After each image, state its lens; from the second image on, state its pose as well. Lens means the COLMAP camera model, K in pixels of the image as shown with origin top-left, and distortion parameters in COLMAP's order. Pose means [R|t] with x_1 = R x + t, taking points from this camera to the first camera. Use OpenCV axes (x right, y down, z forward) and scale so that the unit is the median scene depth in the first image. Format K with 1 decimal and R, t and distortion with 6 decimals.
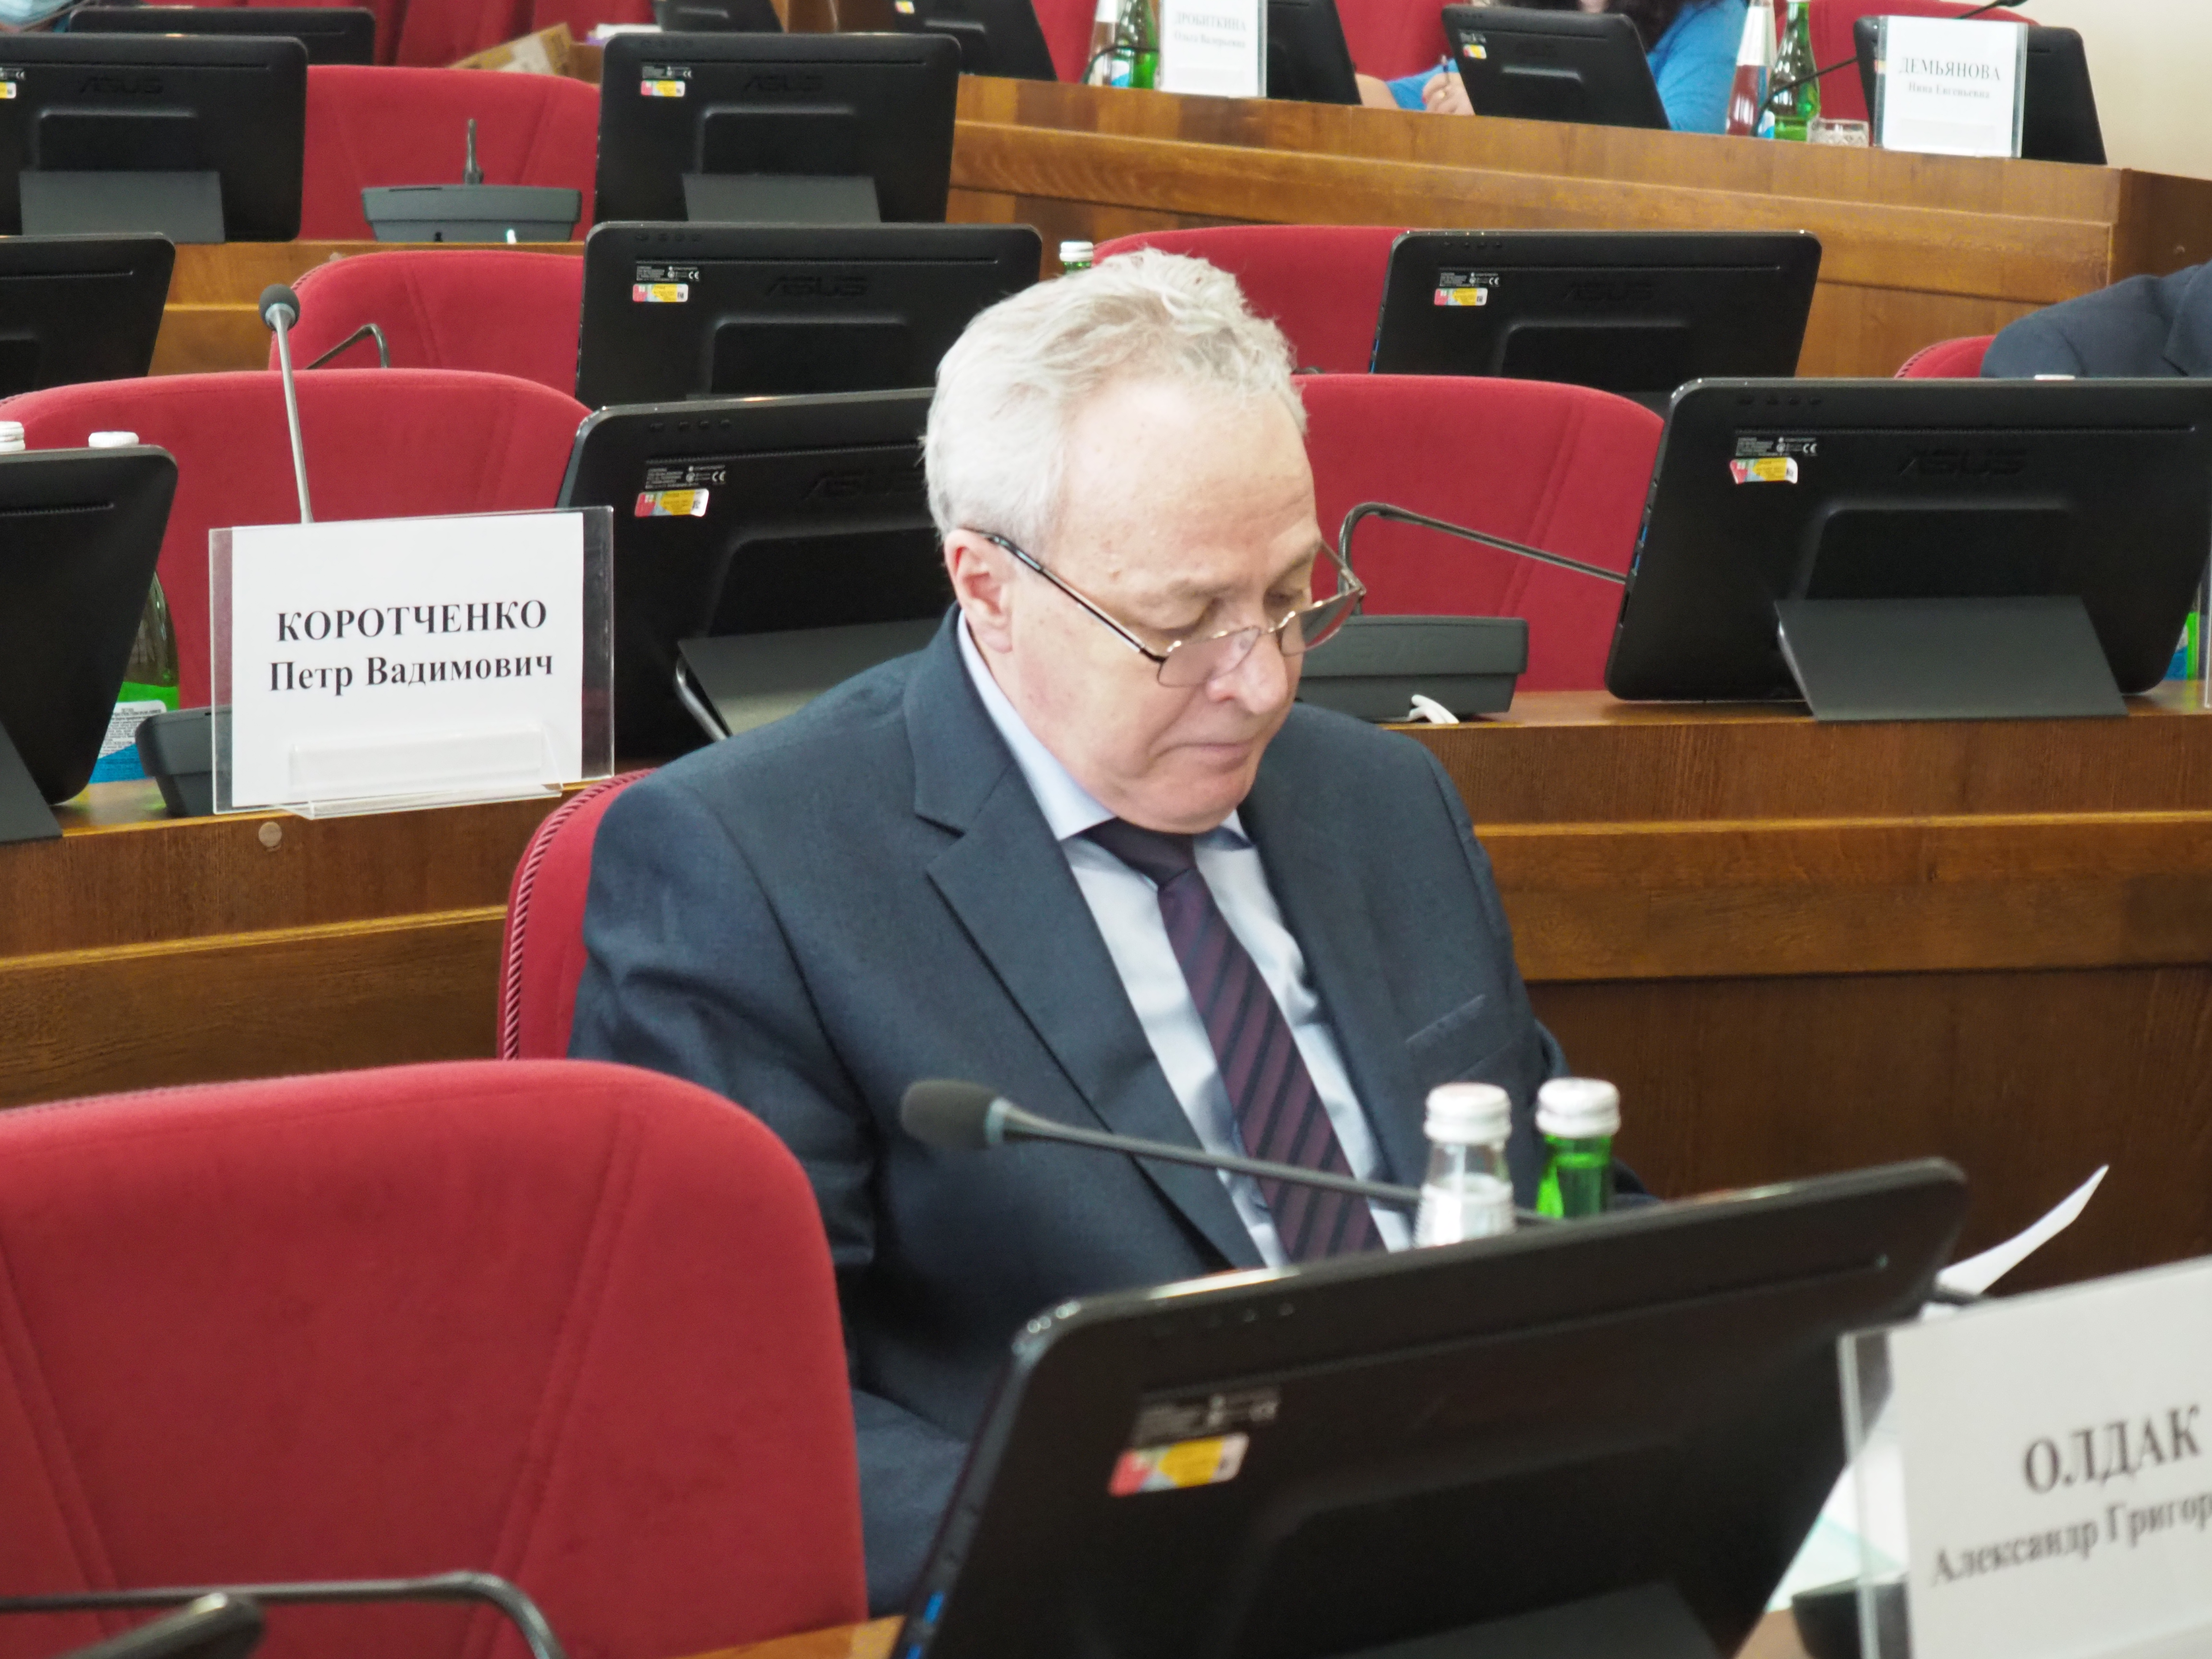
lens RADIAL K [[5318.0, 0, 1106.0], [0, 5318.0, 829.5], [0, 0, 1]] dist [0.031505, -0.118447]
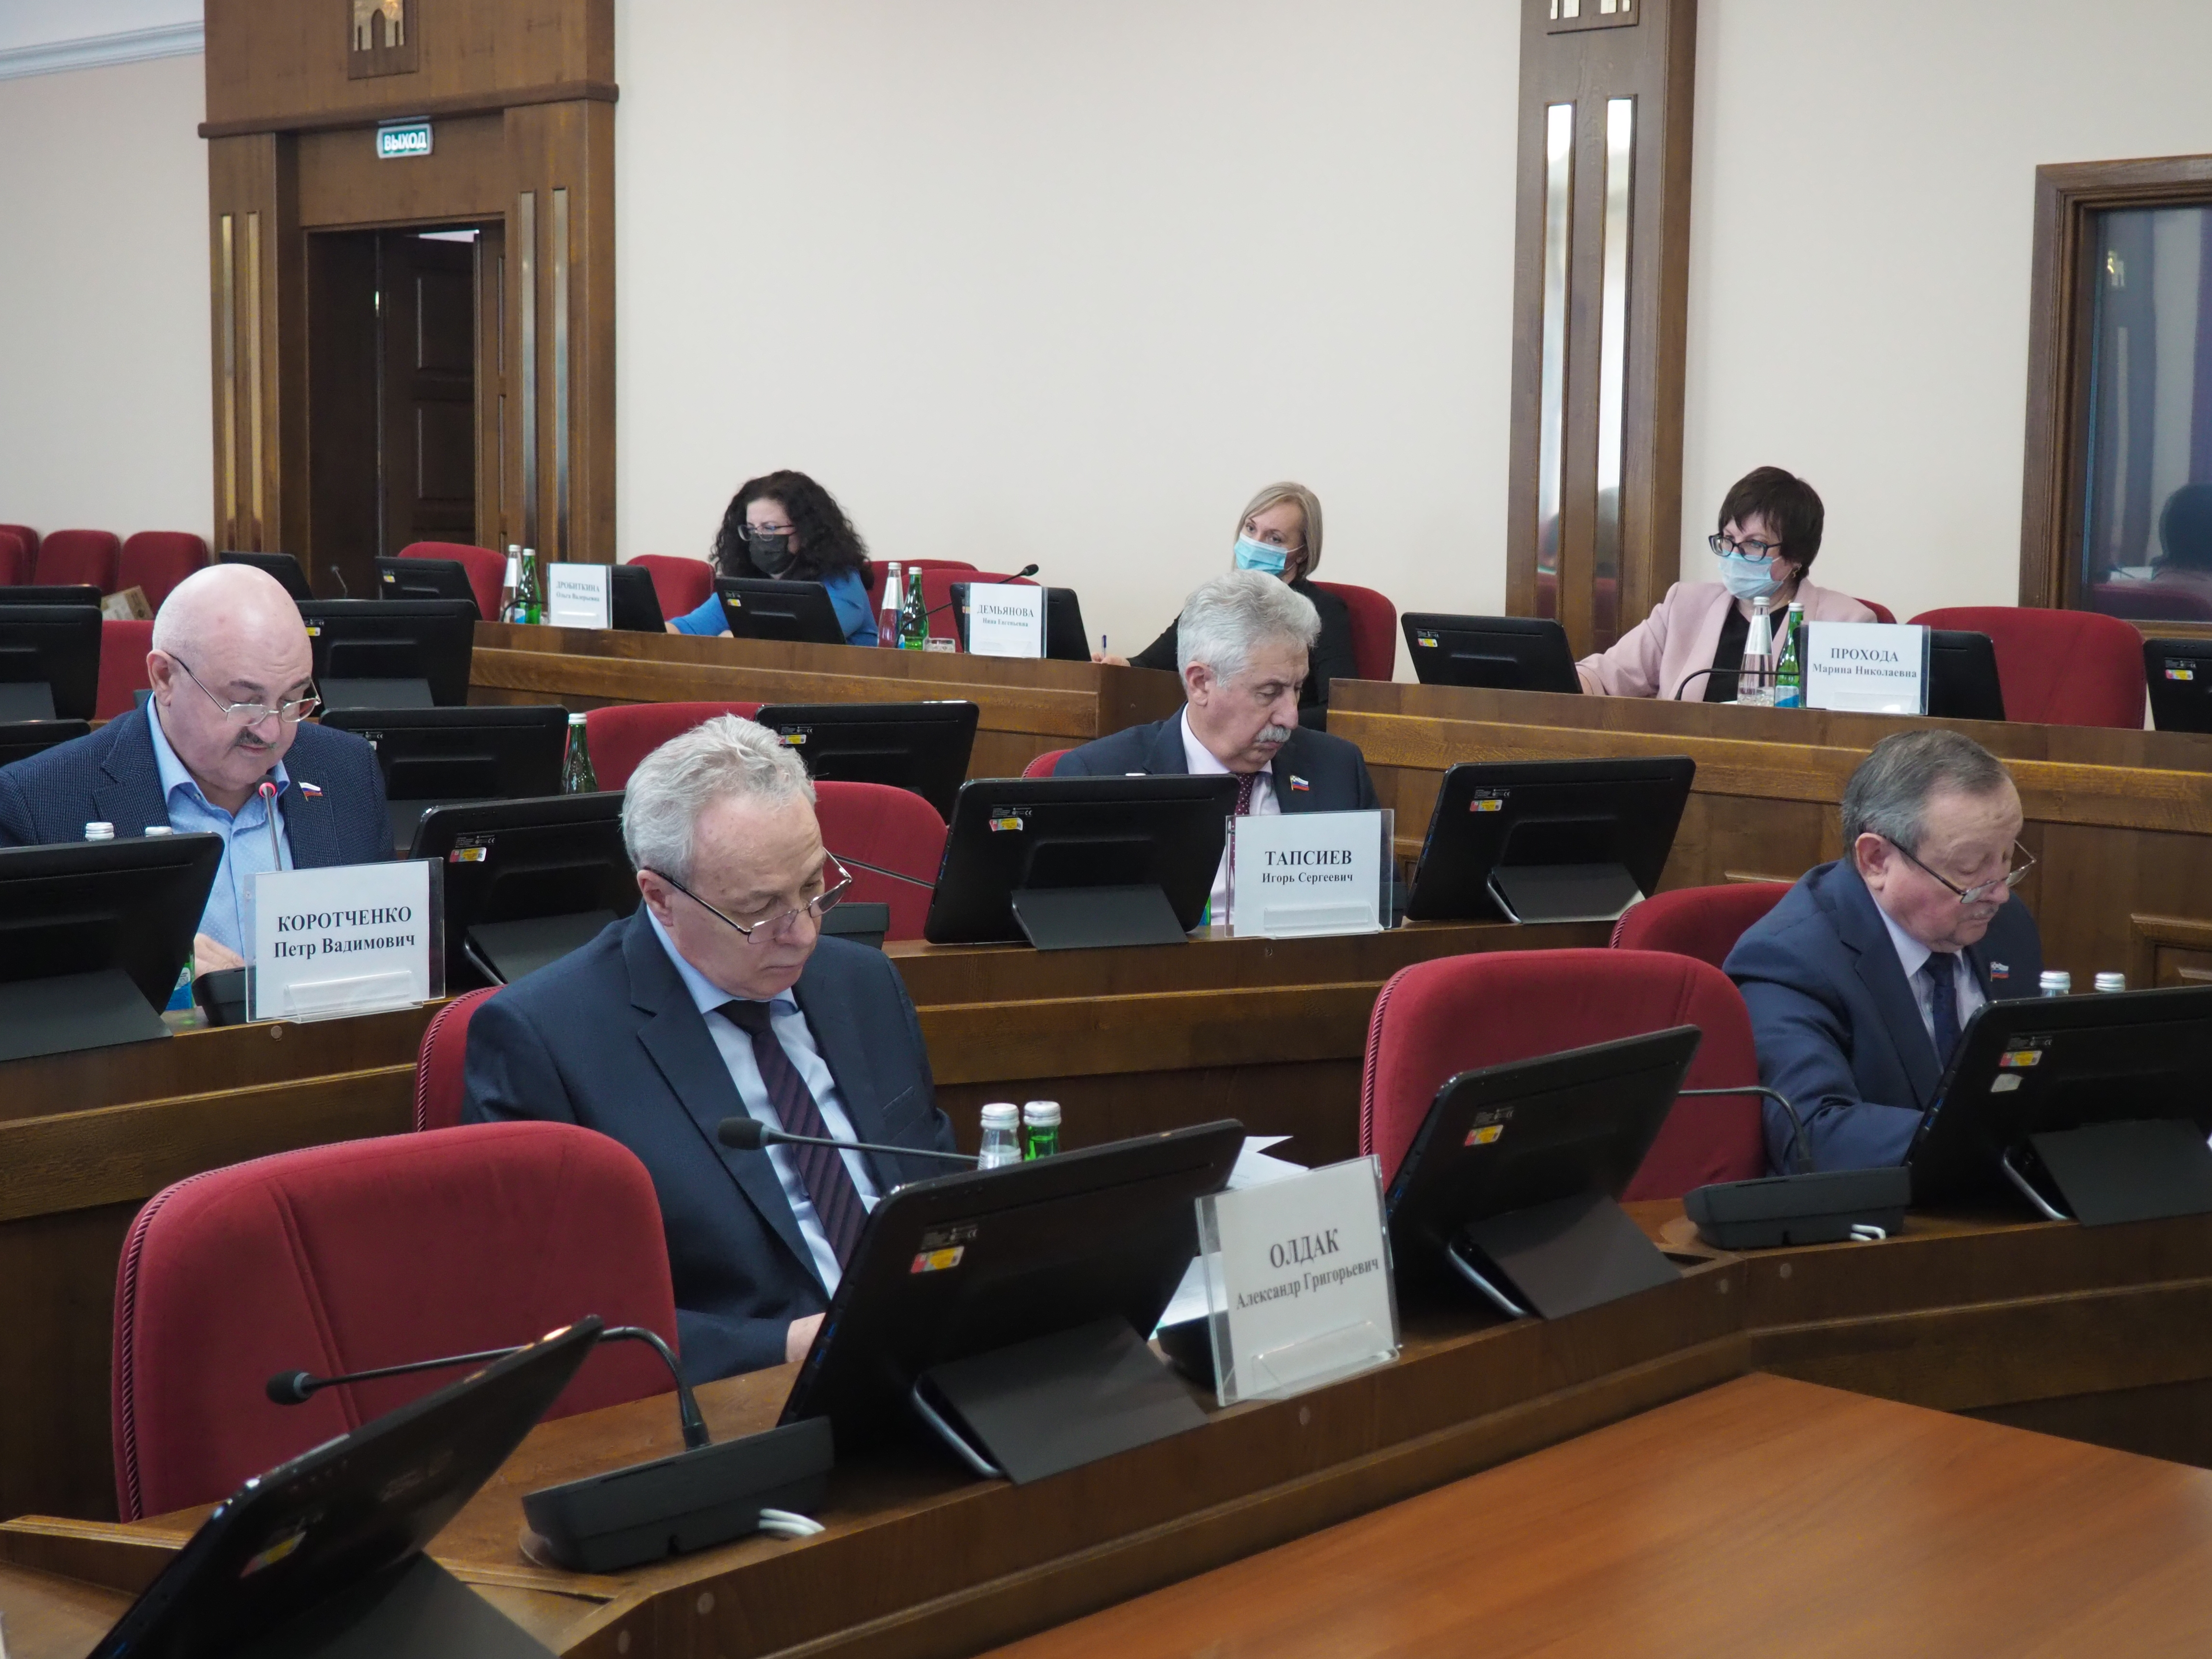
lens RADIAL K [[3216.0, 0, 1064.3], [0, 3216.0, 826.5], [0, 0, 1]] dist [0.069621, -0.085096]
pose [[0.978566, -0.026199, 0.204259, -0.100459], [0.040638, 0.996937, -0.066818, 0.014217], [-0.201883, 0.073687, 0.976634, -0.174543]]
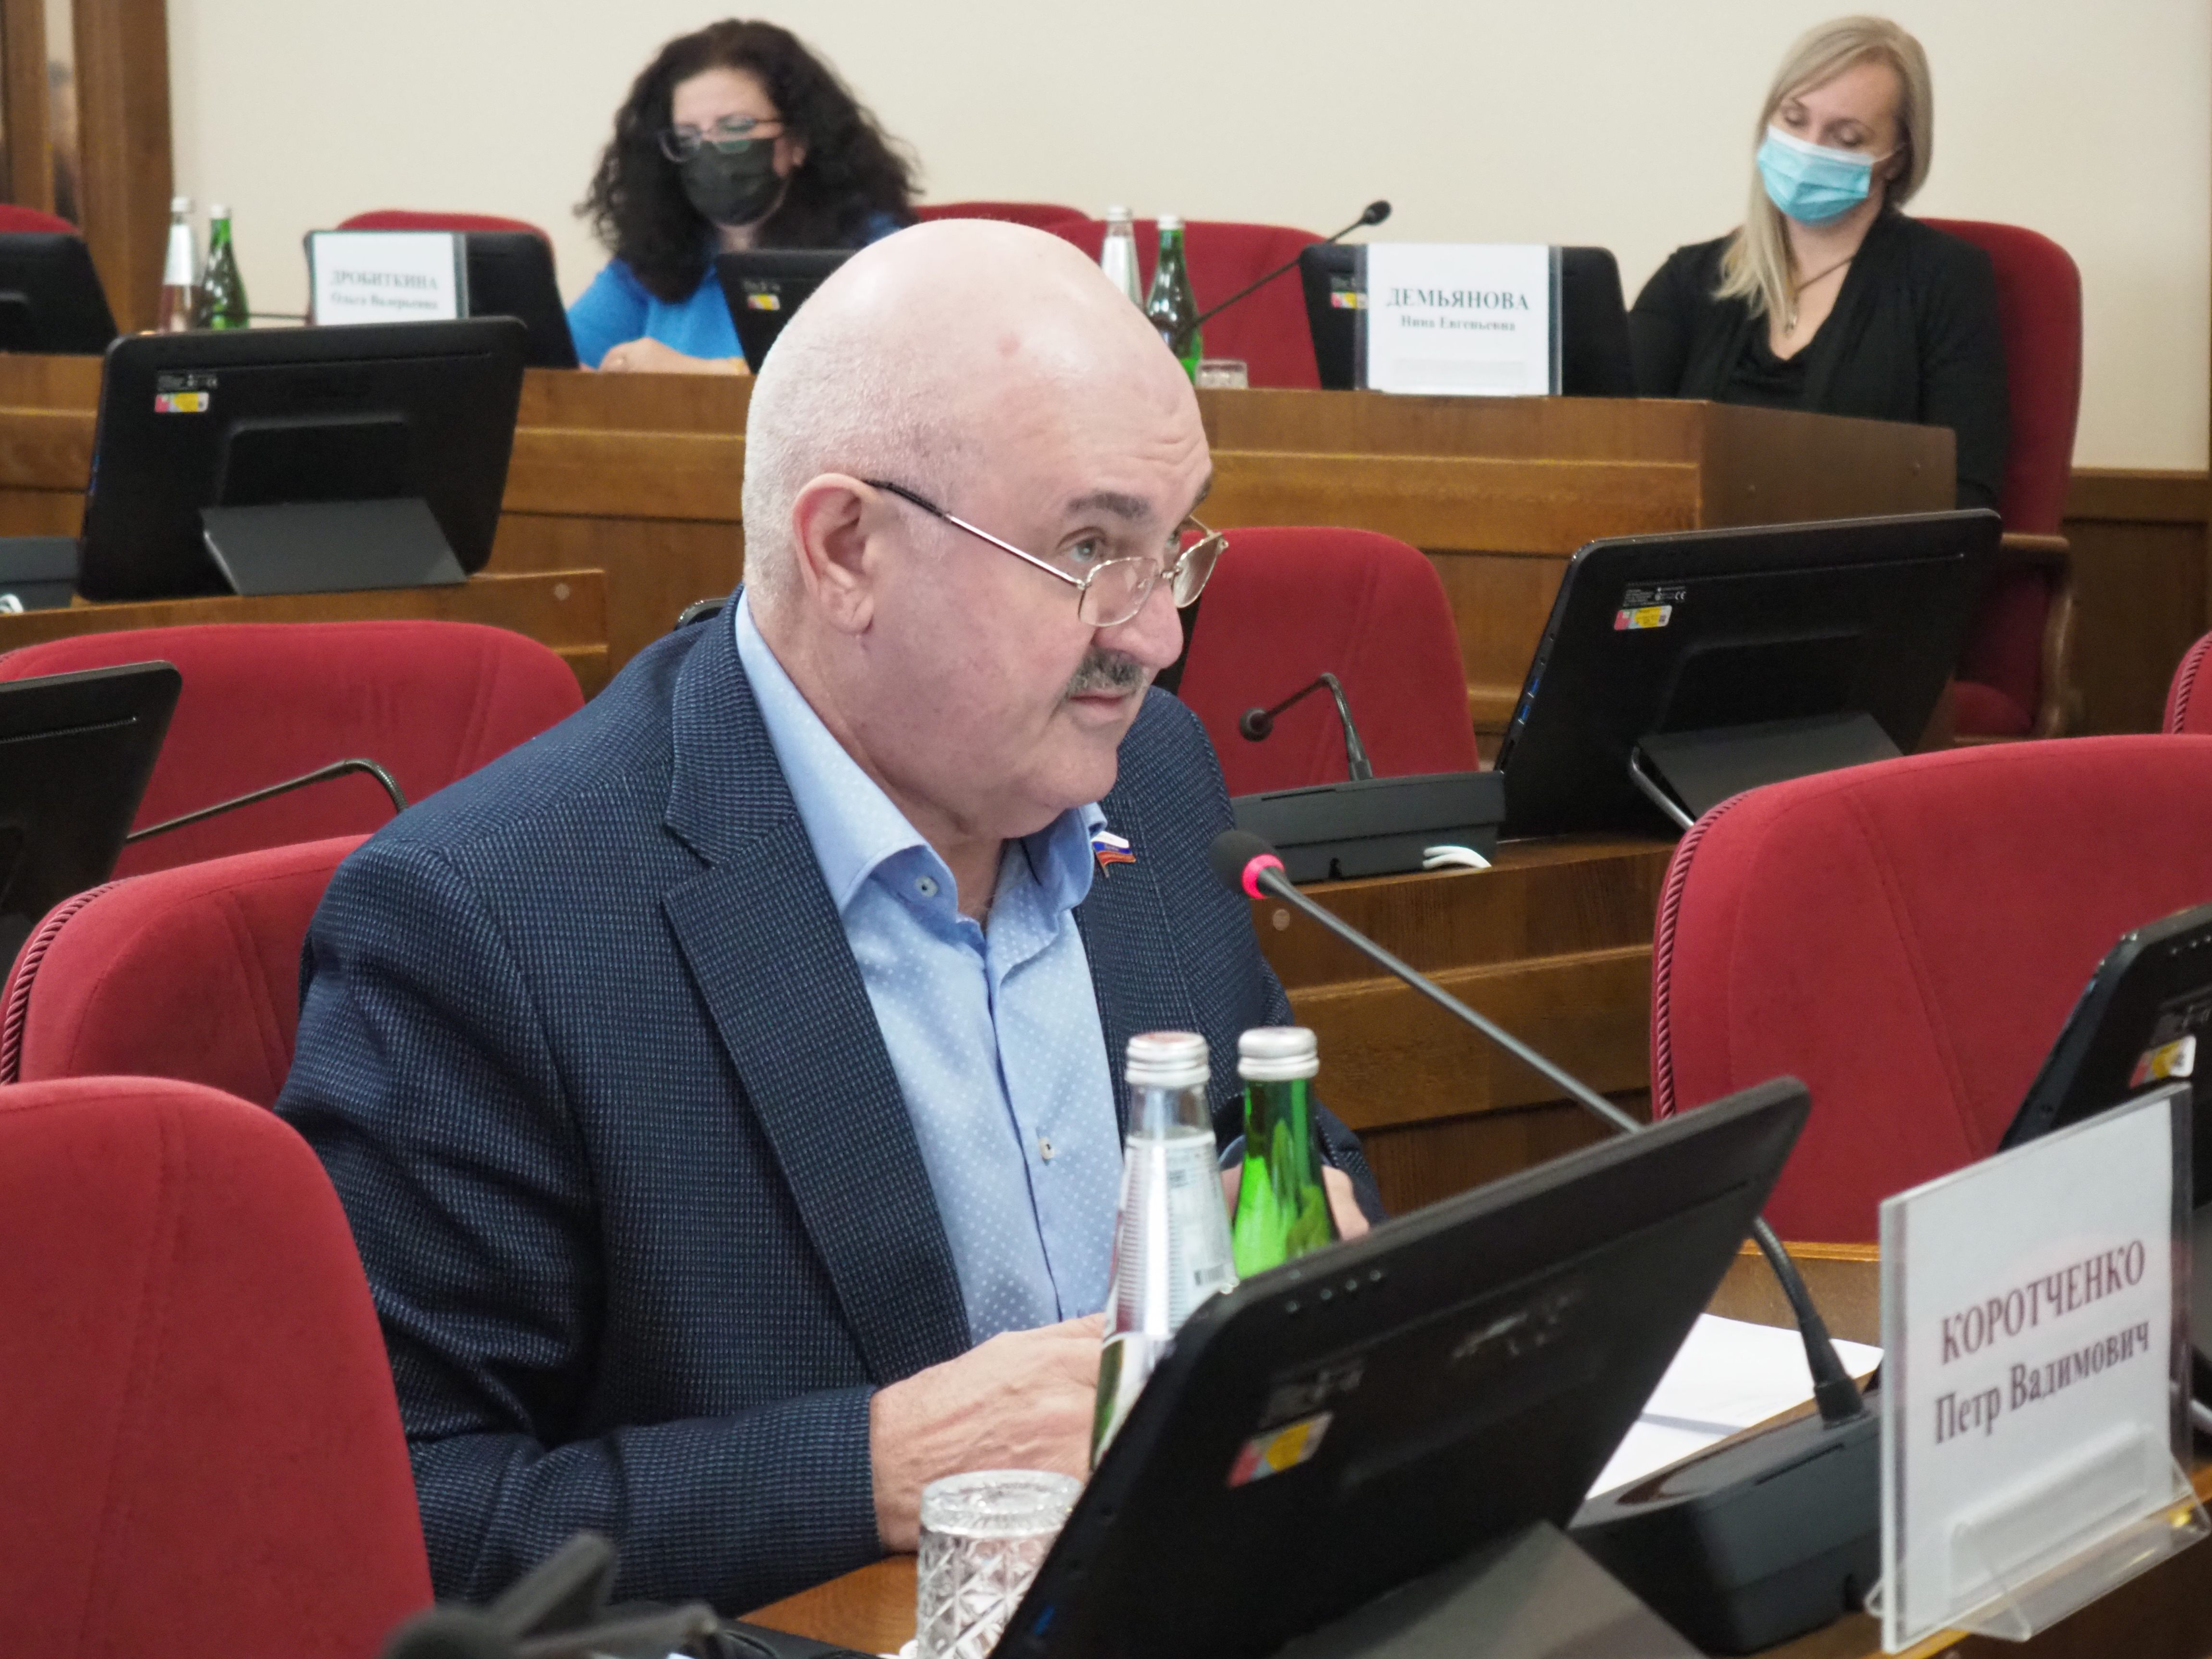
lens RADIAL K [[5318.0, 0, 1106.0], [0, 5318.0, 829.5], [0, 0, 1]] dist [0.031505, -0.118447]
pose [[0.935255, -0.080850, 0.344618, -0.400914], [0.093900, 0.995353, -0.021317, -0.082041], [-0.341293, 0.052297, 0.938501, 0.385876]]
